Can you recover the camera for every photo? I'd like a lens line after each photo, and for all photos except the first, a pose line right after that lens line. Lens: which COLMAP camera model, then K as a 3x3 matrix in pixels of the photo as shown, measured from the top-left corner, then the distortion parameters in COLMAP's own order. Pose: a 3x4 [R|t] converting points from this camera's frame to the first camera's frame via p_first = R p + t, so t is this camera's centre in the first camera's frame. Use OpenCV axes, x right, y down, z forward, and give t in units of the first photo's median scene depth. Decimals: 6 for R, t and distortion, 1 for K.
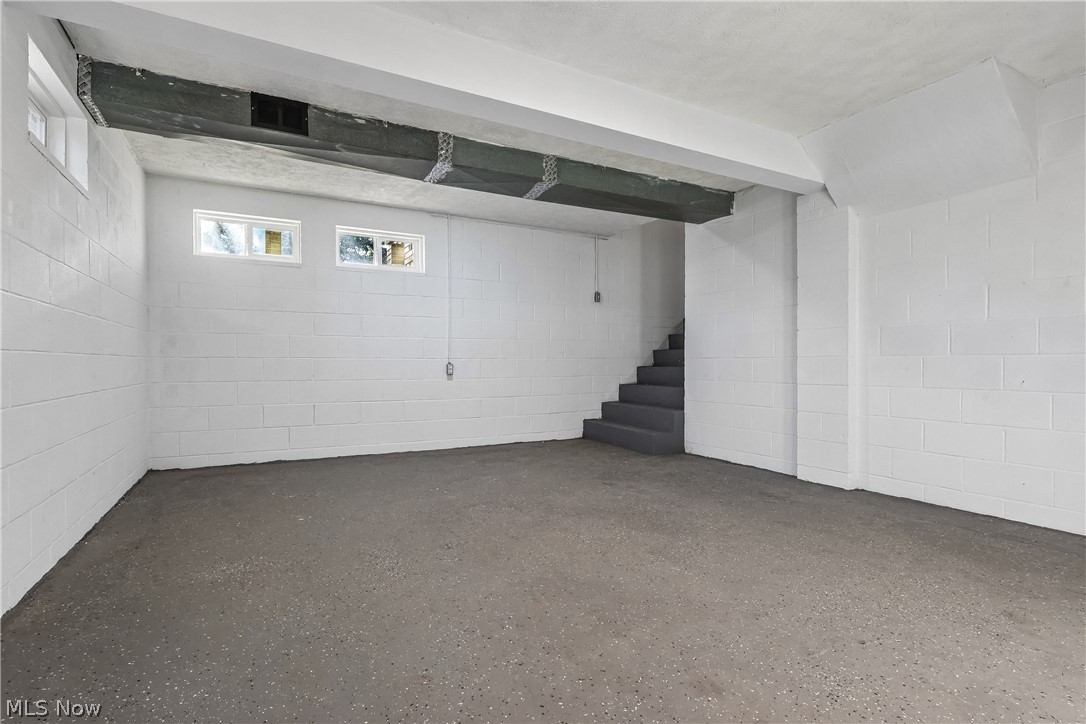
lens RADIAL K [[525.8, 0, 539.4], [0, 525.8, 355.1], [0, 0, 1]] dist [-0.009466, 0.006205]
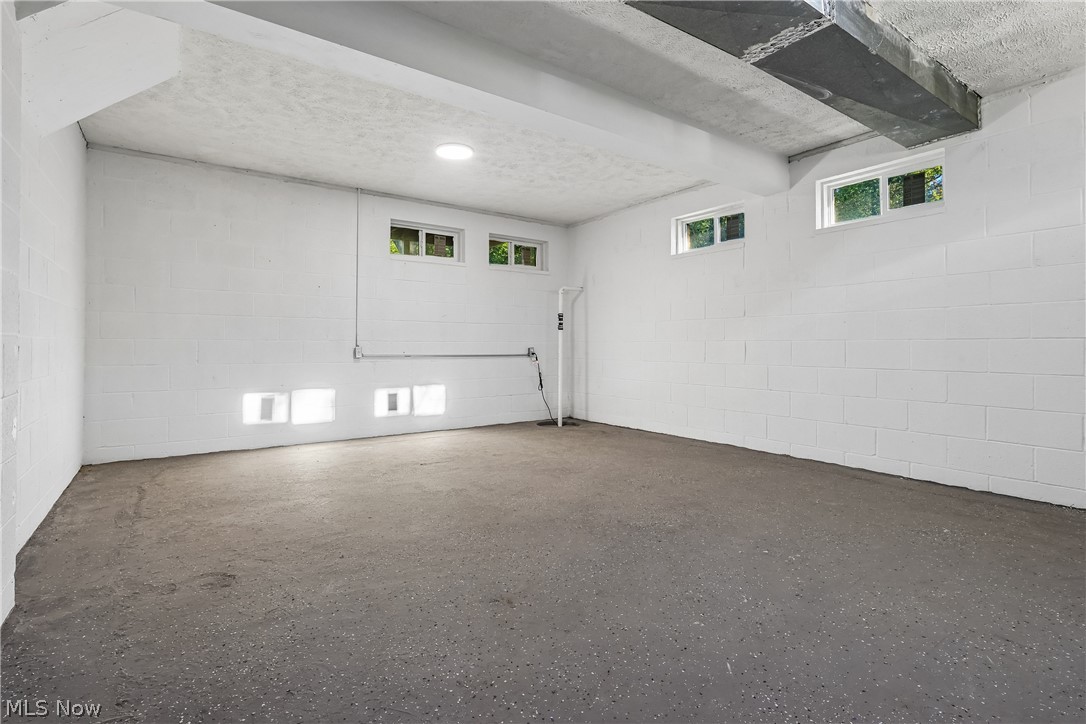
lens RADIAL K [[525.8, 0, 539.4], [0, 525.8, 355.1], [0, 0, 1]] dist [-0.009466, 0.006205]
pose [[-0.993853, -0.005044, -0.110591, 0.195923], [-0.005047, 0.999987, -0.000253, 0.030615], [0.110591, 0.000307, -0.993866, 1.904135]]
